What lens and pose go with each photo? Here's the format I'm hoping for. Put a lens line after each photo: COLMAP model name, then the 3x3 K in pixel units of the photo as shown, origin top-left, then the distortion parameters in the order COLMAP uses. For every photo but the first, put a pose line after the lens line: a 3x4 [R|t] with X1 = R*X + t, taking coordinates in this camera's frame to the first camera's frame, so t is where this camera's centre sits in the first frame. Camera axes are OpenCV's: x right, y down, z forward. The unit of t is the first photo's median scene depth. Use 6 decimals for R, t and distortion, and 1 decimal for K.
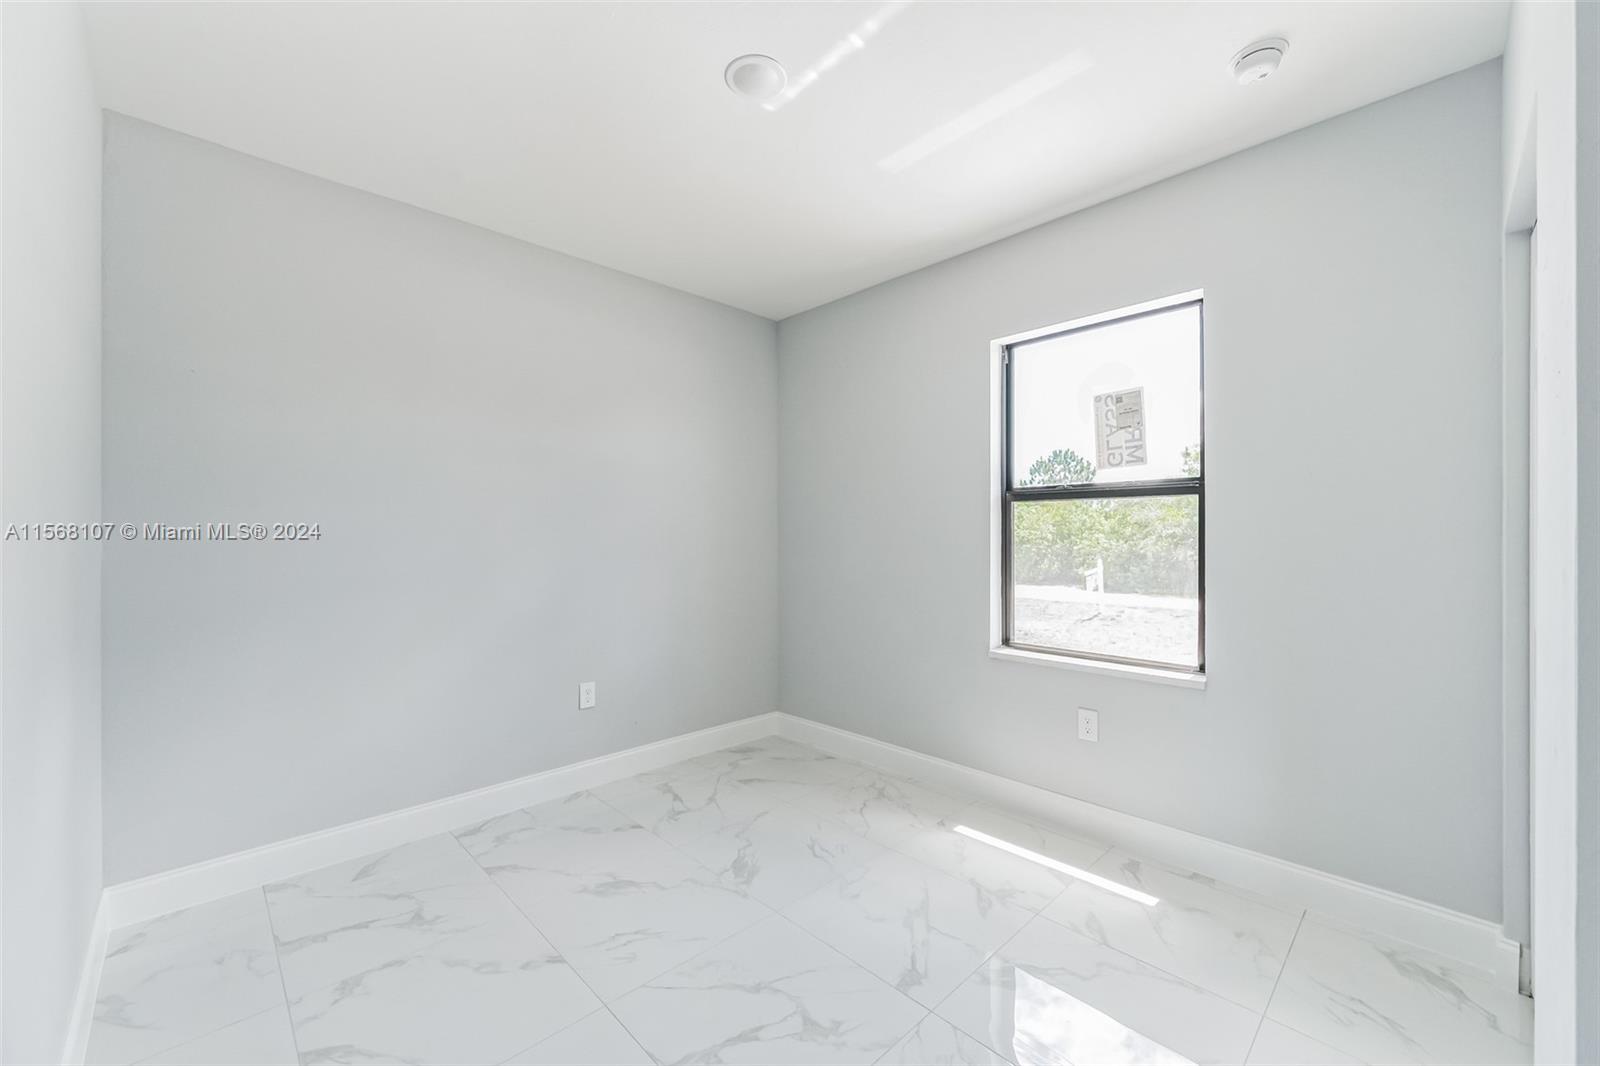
lens RADIAL K [[639.1, 0, 800.0], [0, 639.1, 533.0], [0, 0, 1]] dist [0.000651, 0.000212]
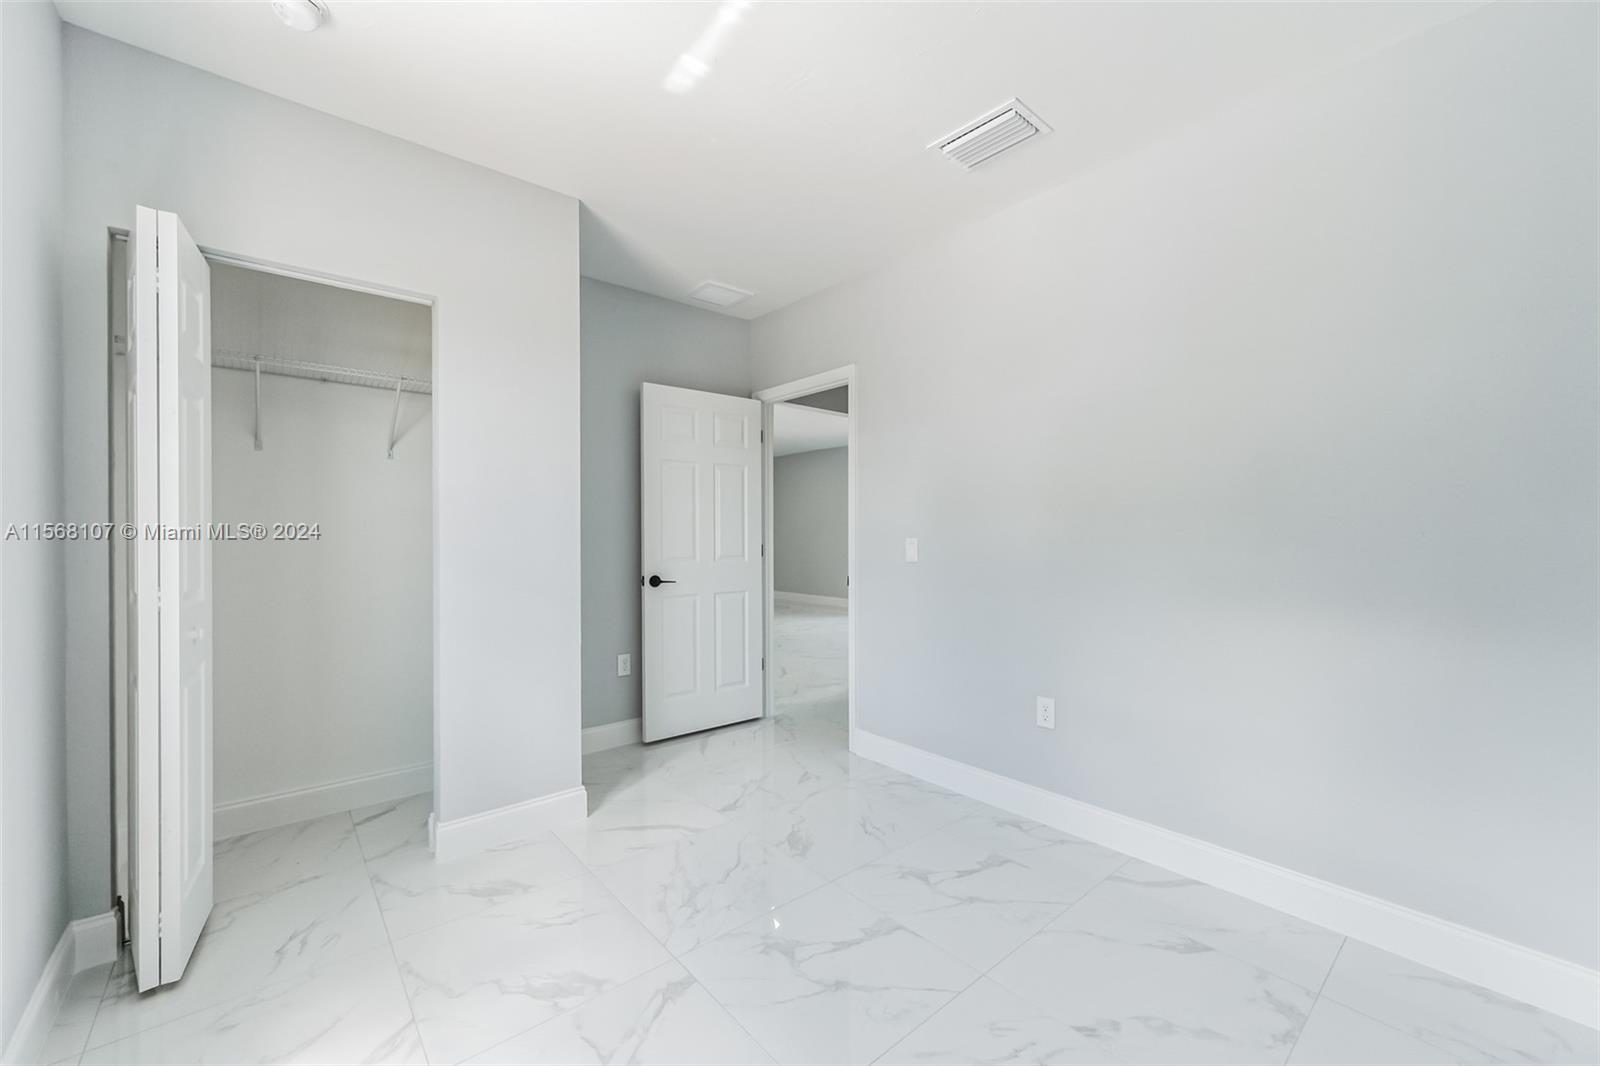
lens RADIAL K [[627.8, 0, 807.0], [0, 627.8, 530.7], [0, 0, 1]] dist [0.000122, 0.000314]
pose [[-0.998718, 0.001974, 0.050575, -0.045823], [0.001338, 0.999920, -0.012602, 0.024176], [-0.050596, -0.012518, -0.998641, 1.296253]]
